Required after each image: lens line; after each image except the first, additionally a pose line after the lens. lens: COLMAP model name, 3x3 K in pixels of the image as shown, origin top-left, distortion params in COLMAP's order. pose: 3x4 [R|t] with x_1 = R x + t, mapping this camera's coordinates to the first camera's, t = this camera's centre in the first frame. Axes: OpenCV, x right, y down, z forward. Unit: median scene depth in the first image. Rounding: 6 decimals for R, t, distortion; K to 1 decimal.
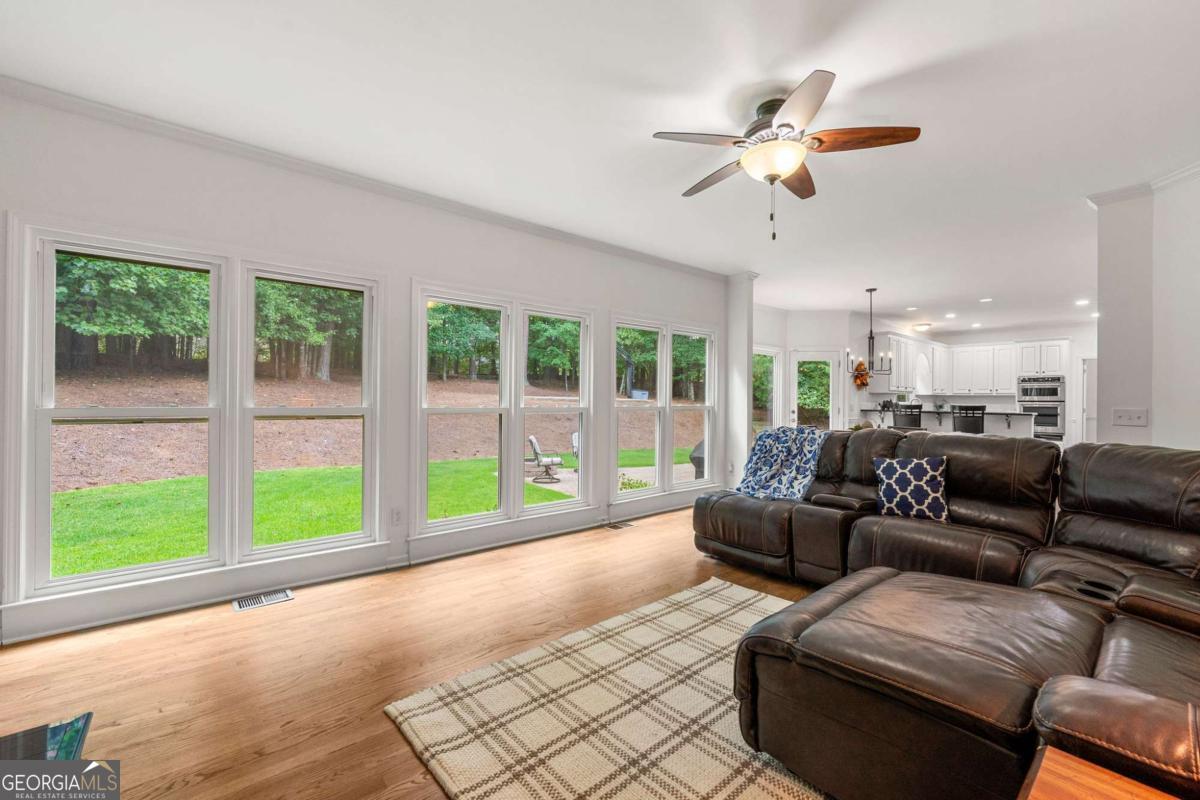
lens RADIAL K [[490.3, 0, 605.5], [0, 490.3, 399.6], [0, 0, 1]] dist [0.000697, -0.001579]
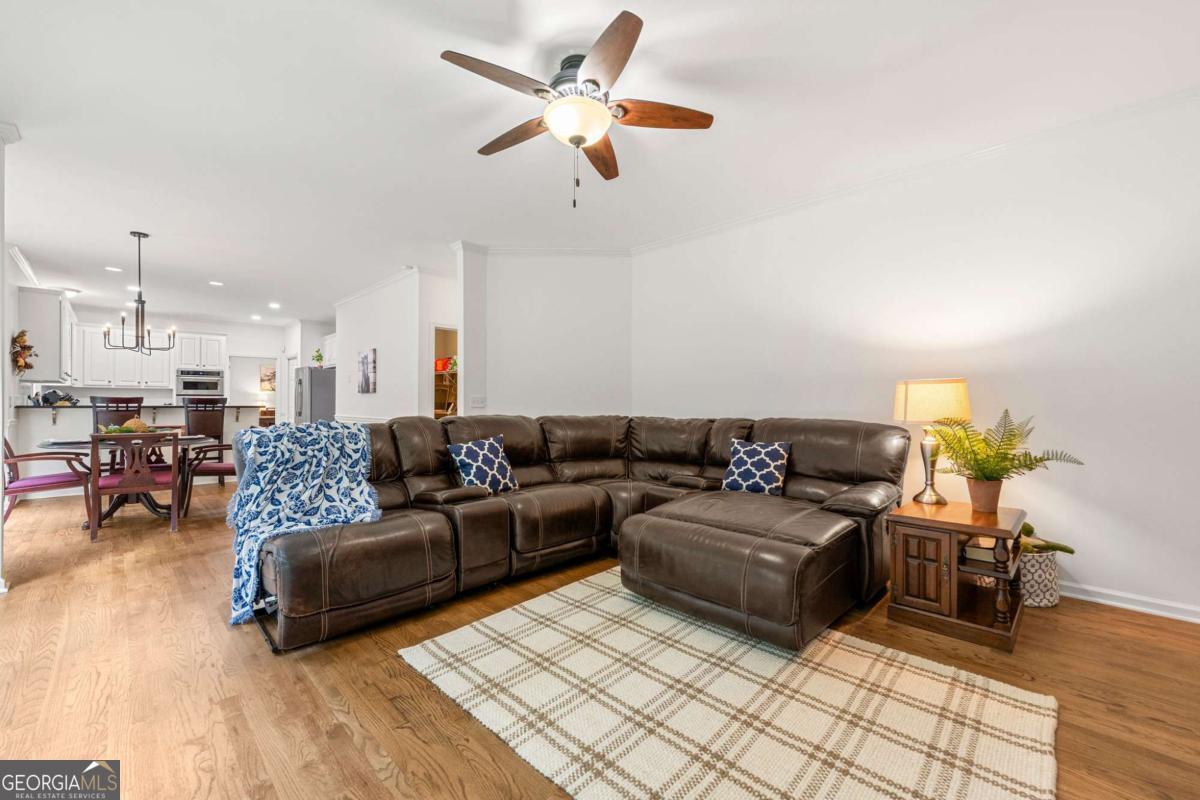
lens RADIAL K [[490.3, 0, 605.7], [0, 490.3, 401.1], [0, 0, 1]] dist [0.000697, -0.001579]
pose [[-0.086850, -0.005448, 0.996206, -0.184243], [-0.000199, 0.999985, 0.005451, 0.011184], [-0.996221, 0.000275, -0.086850, 0.321547]]
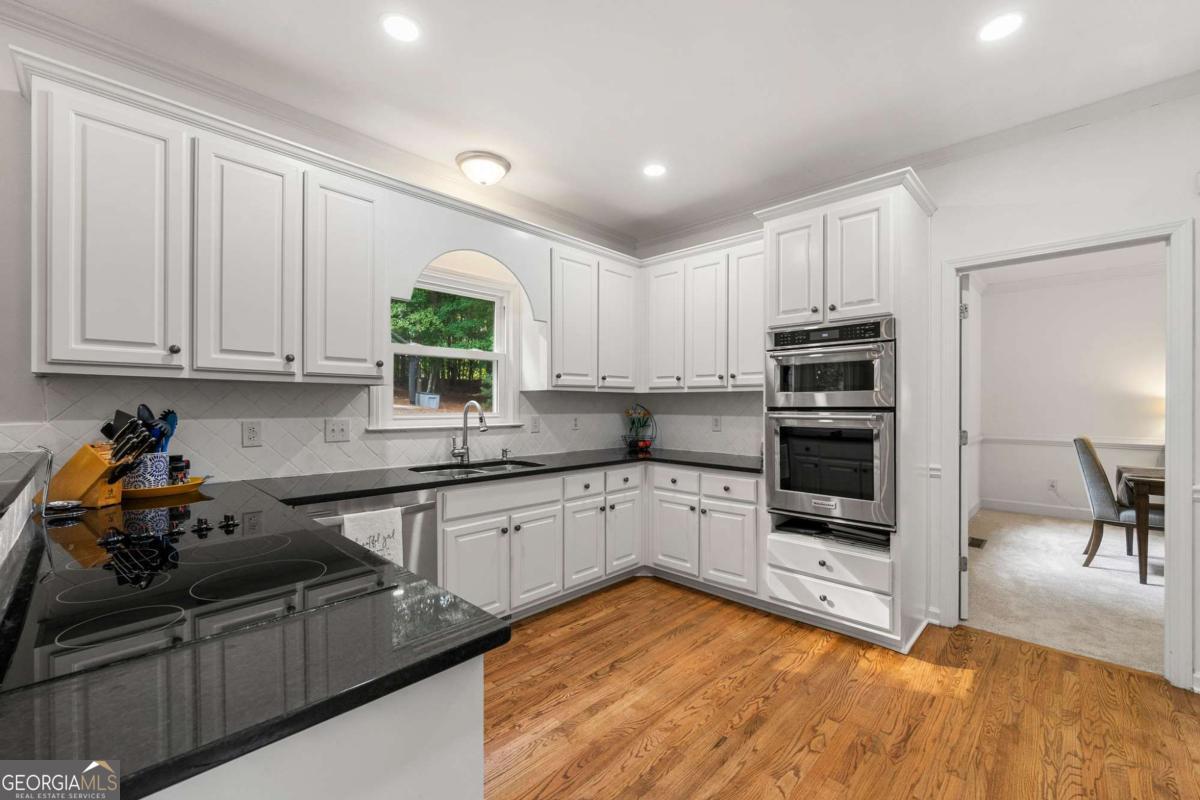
lens RADIAL K [[490.3, 0, 606.2], [0, 490.3, 401.7], [0, 0, 1]] dist [0.000697, -0.001579]
pose [[0.993722, -0.006295, 0.111699, 0.835484], [0.007098, 0.999952, -0.006793, 0.000493], [-0.111651, 0.007543, 0.993719, 0.835655]]
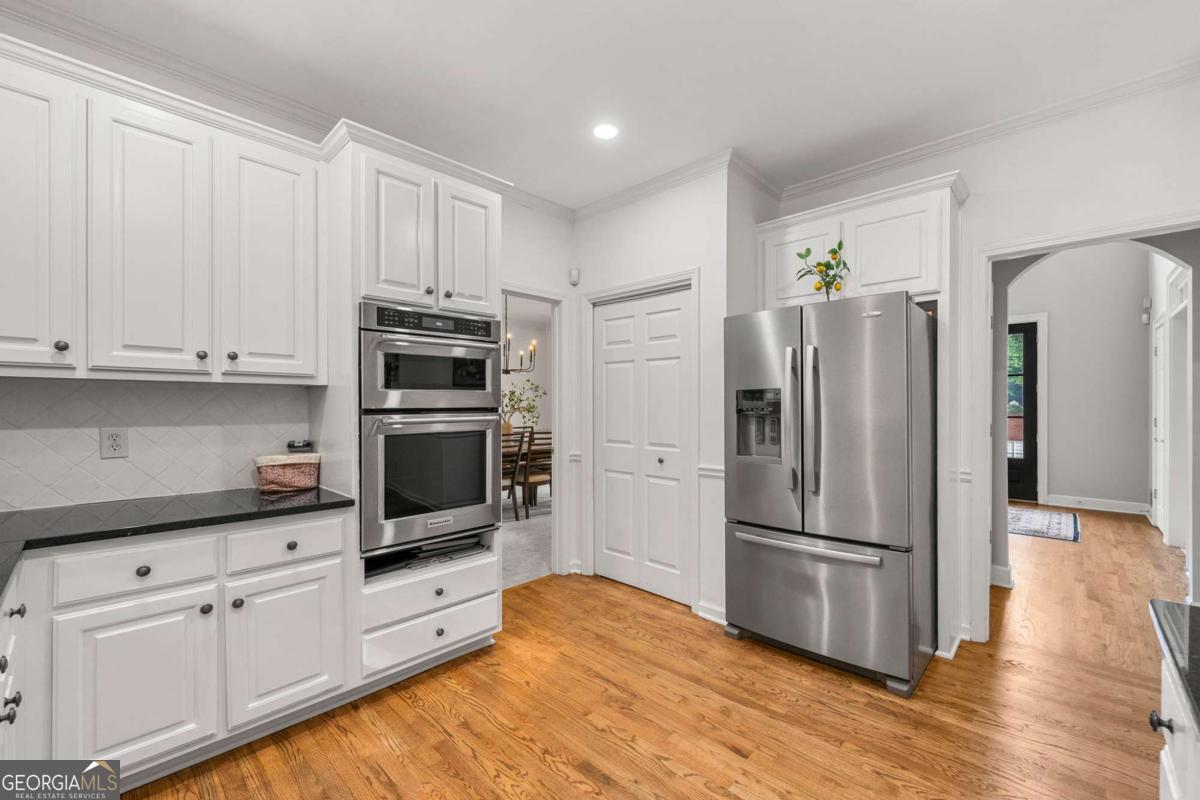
lens RADIAL K [[490.3, 0, 617.2], [0, 490.3, 405.0], [0, 0, 1]] dist [0.000697, -0.001579]
pose [[-0.119277, -0.009255, 0.992818, 0.725601], [0.000856, 0.999955, 0.009424, -0.001604], [-0.992861, 0.001974, -0.119264, 1.082016]]
